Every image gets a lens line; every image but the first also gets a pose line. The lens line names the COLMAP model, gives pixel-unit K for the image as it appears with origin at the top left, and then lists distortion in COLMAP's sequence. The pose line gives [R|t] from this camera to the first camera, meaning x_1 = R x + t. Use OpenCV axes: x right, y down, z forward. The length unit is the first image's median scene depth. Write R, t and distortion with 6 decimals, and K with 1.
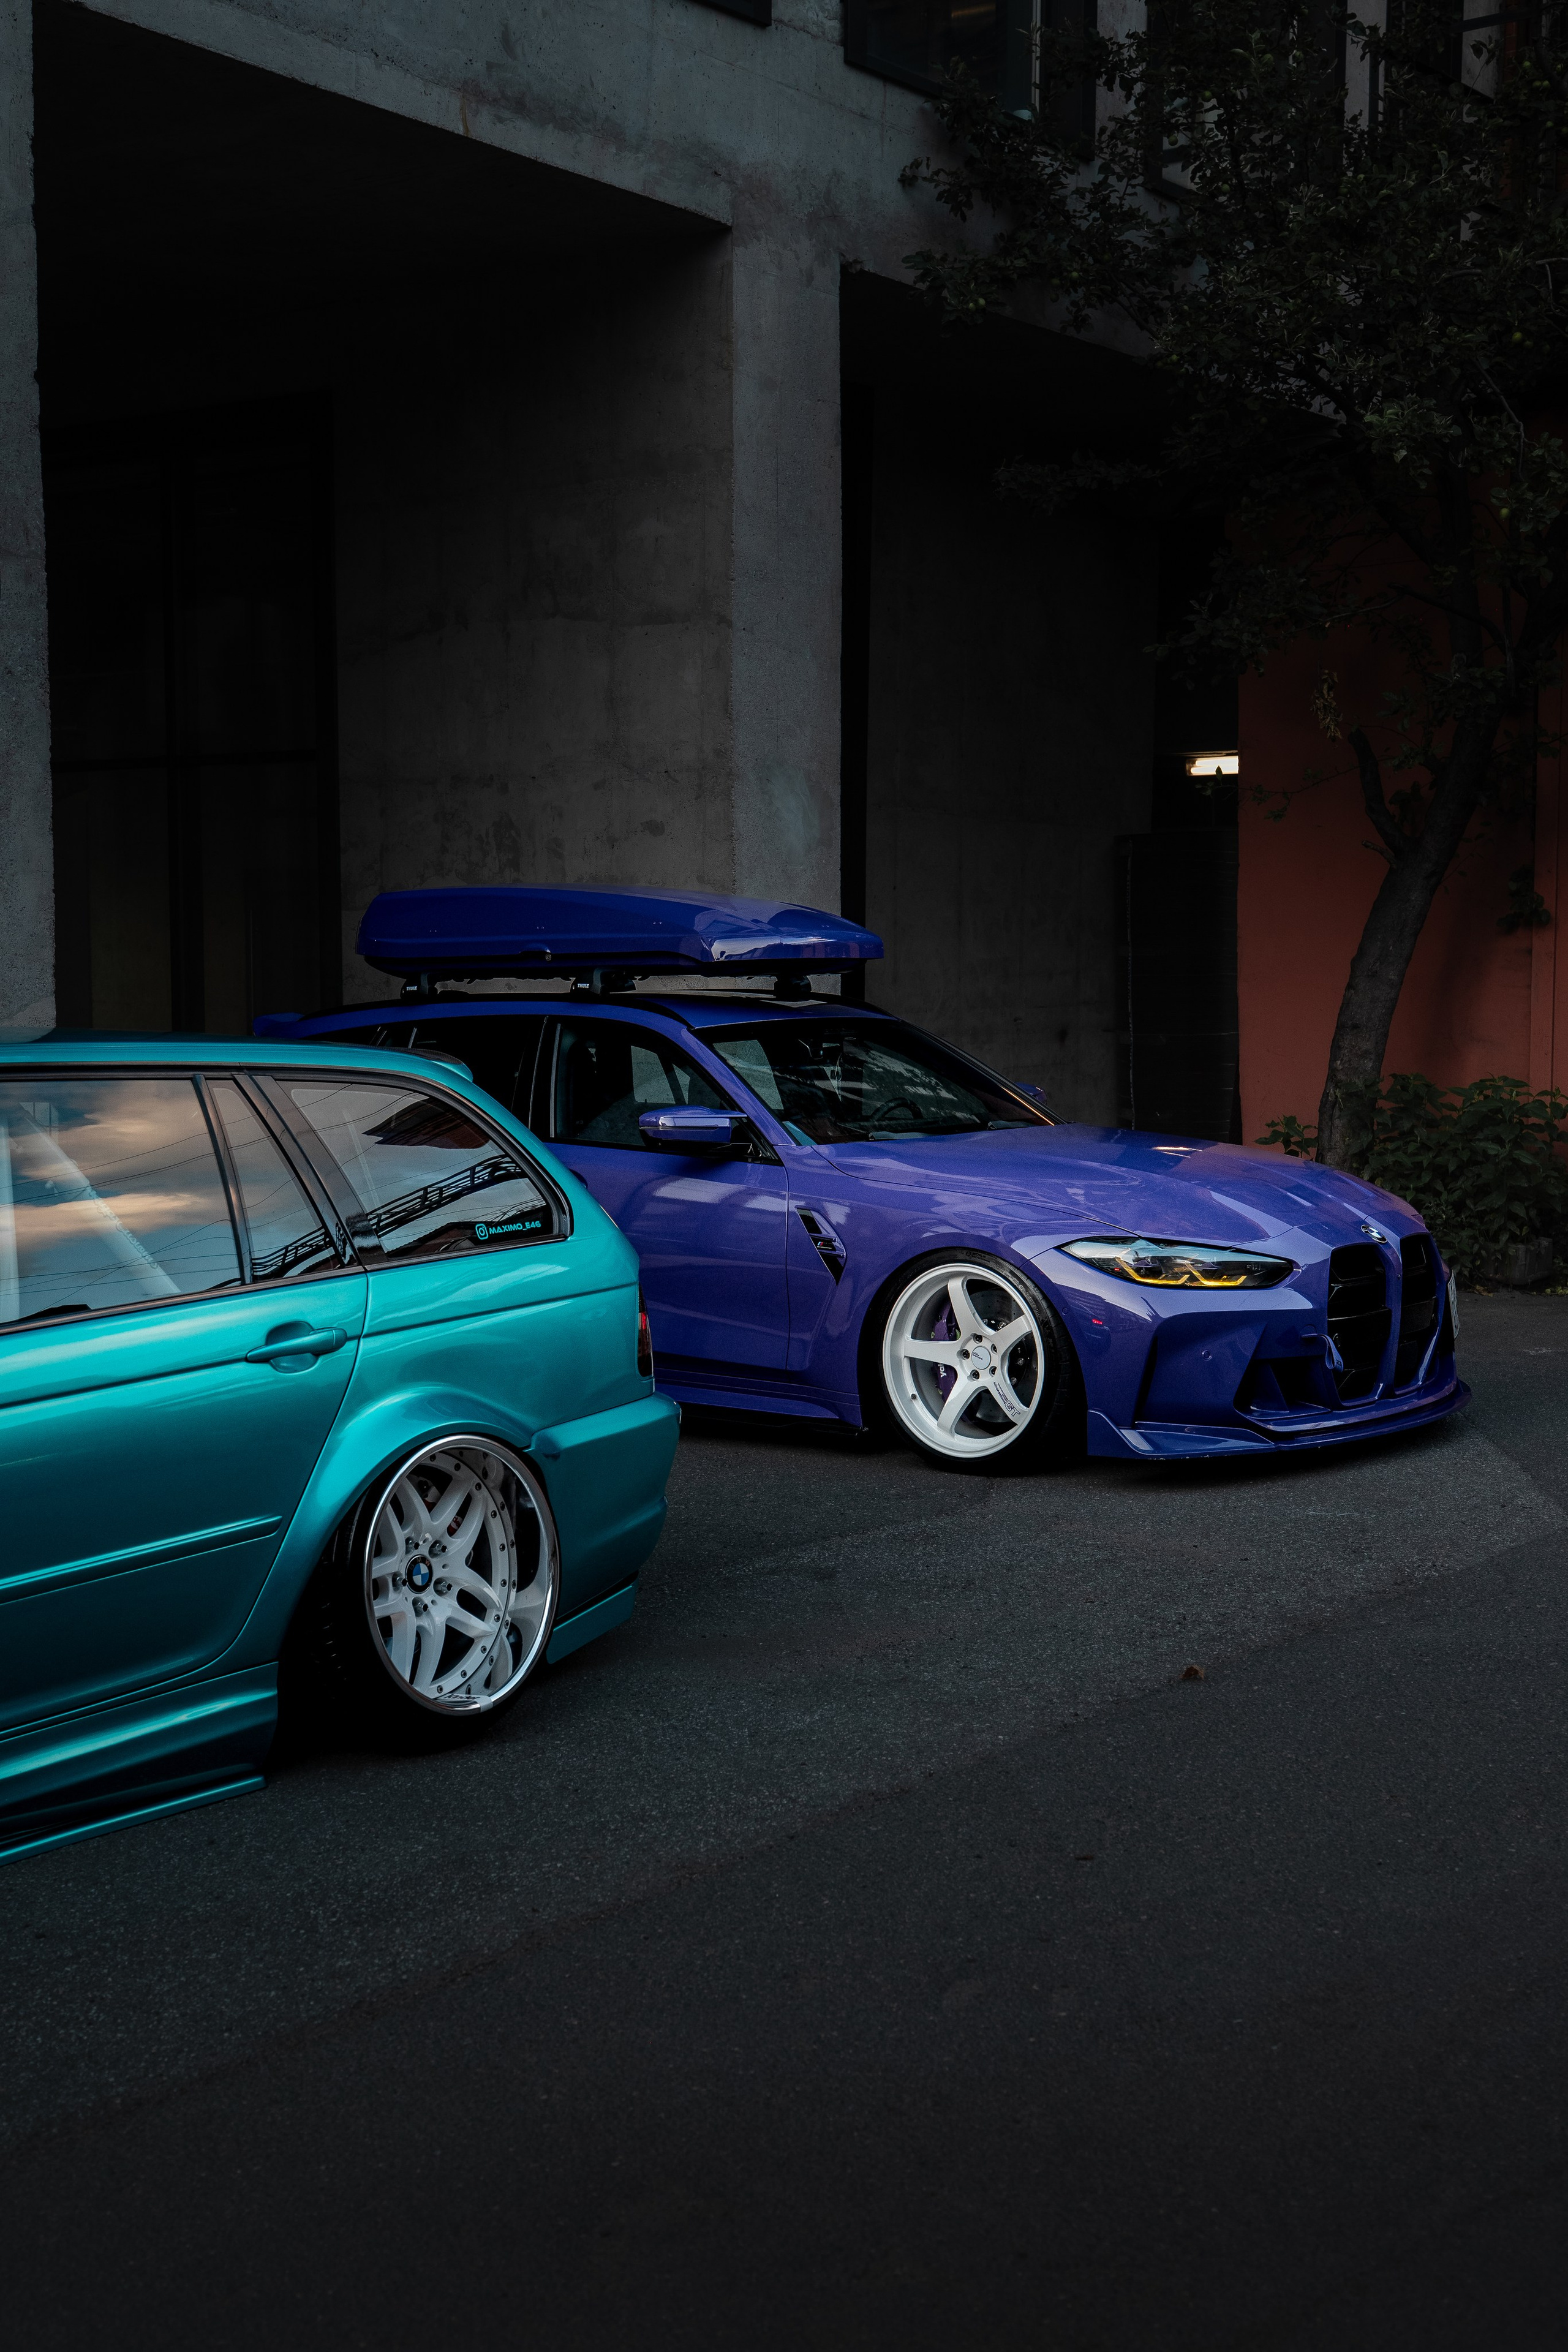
lens RADIAL K [[2878.1, 0, 771.4], [0, 2878.1, 1188.5], [0, 0, 1]] dist [0.094530, 0.000000]
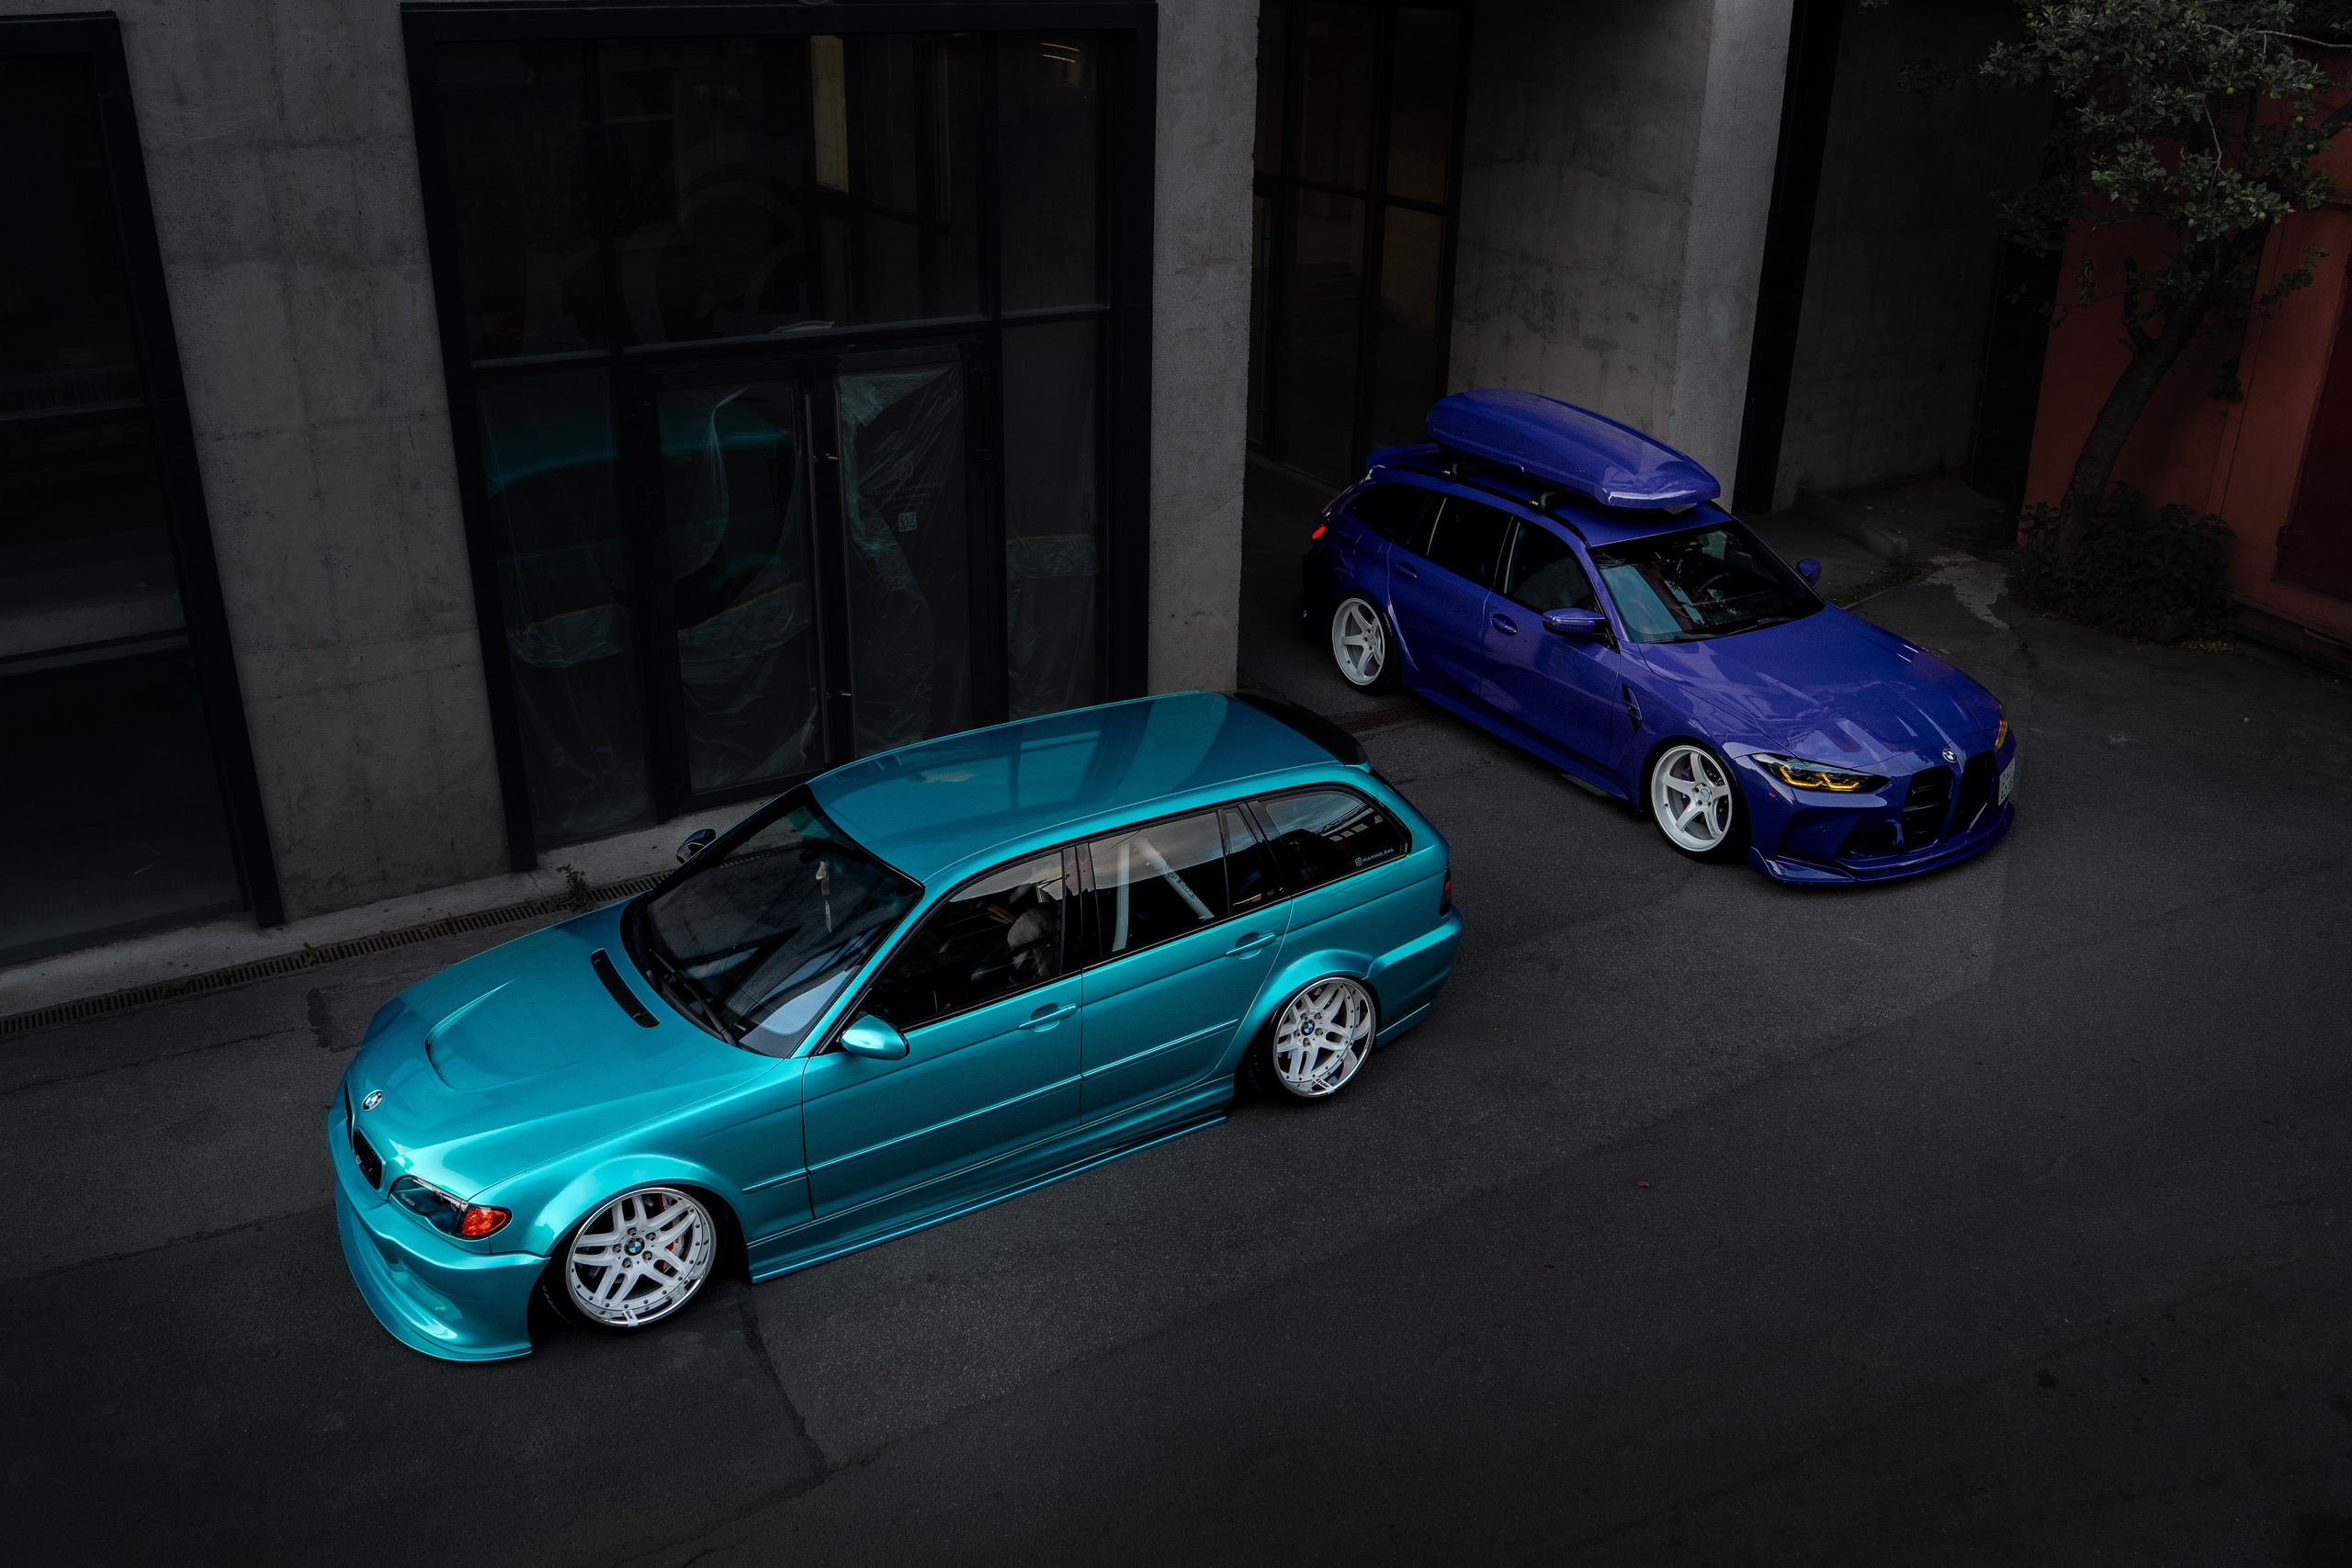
lens RADIAL K [[1896.8, 0, 1169.1], [0, 1896.8, 788.3], [0, 0, 1]] dist [-0.060585, -0.026686]
pose [[0.936951, 0.157661, -0.311874, 0.100618], [-0.043077, 0.937745, 0.344643, -0.267603], [0.346795, -0.309479, 0.885413, -0.125364]]
